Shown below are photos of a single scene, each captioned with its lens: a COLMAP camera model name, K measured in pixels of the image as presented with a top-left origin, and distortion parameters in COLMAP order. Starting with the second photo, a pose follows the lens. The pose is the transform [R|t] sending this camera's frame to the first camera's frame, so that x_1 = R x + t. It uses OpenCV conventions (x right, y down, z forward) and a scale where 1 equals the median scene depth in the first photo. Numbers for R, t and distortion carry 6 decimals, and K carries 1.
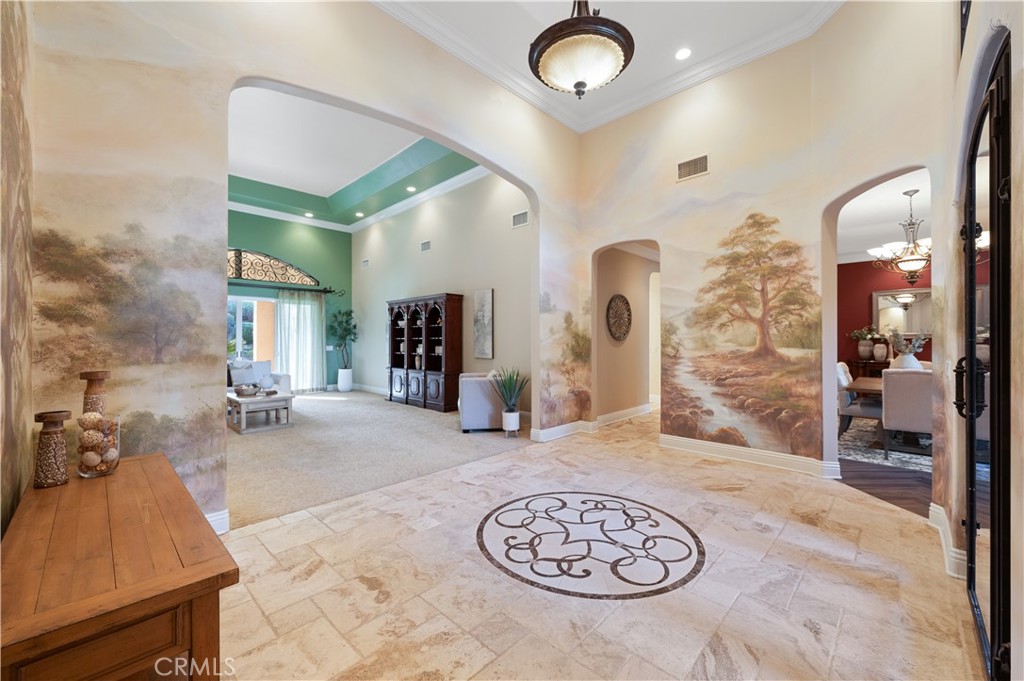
lens RADIAL K [[407.1, 0, 518.0], [0, 407.1, 339.5], [0, 0, 1]] dist [0.000412, -0.000149]
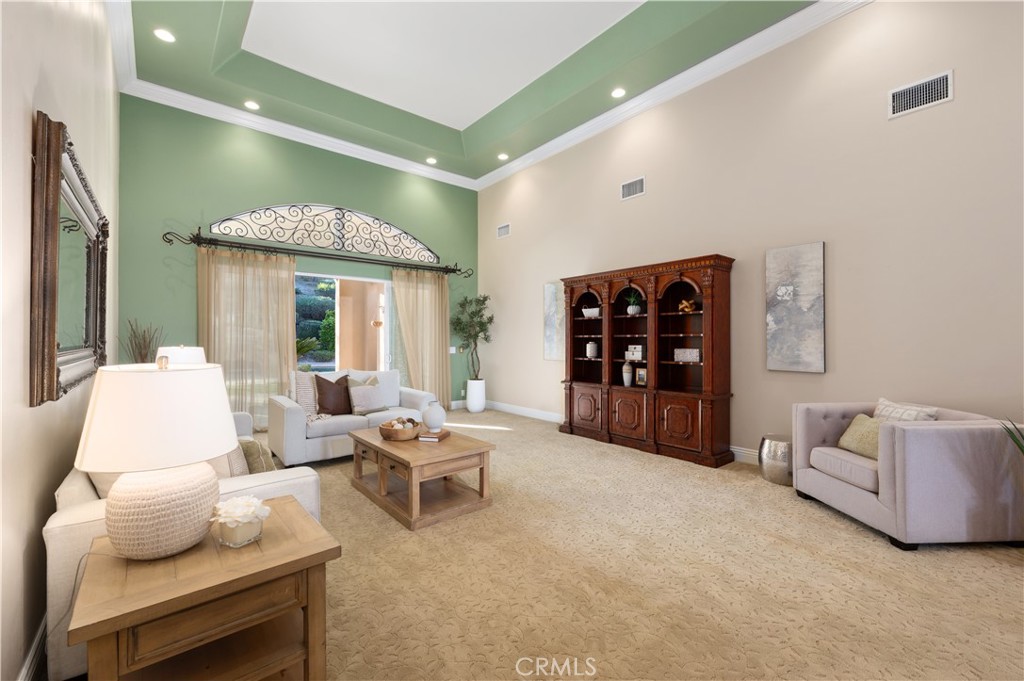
lens RADIAL K [[412.0, 0, 506.4], [0, 412.0, 334.4], [0, 0, 1]] dist [-0.000046, -0.000591]
pose [[0.994412, -0.002669, -0.105539, -0.343438], [0.001643, 0.999950, -0.009813, 0.001127], [0.105560, 0.009585, 0.994367, 0.343014]]
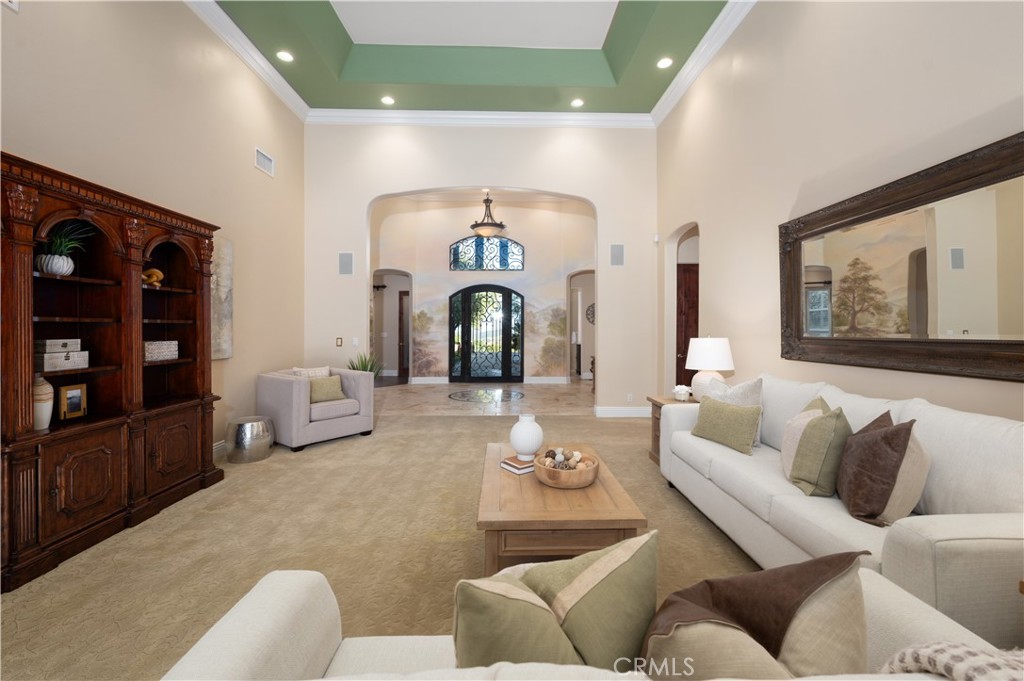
lens RADIAL K [[412.0, 0, 506.4], [0, 412.0, 334.4], [0, 0, 1]] dist [-0.000046, -0.000591]
pose [[-0.703271, -0.010704, 0.710841, -0.633209], [-0.003150, 0.999924, 0.011940, 0.003347], [-0.710915, 0.006158, -0.703251, 0.923109]]
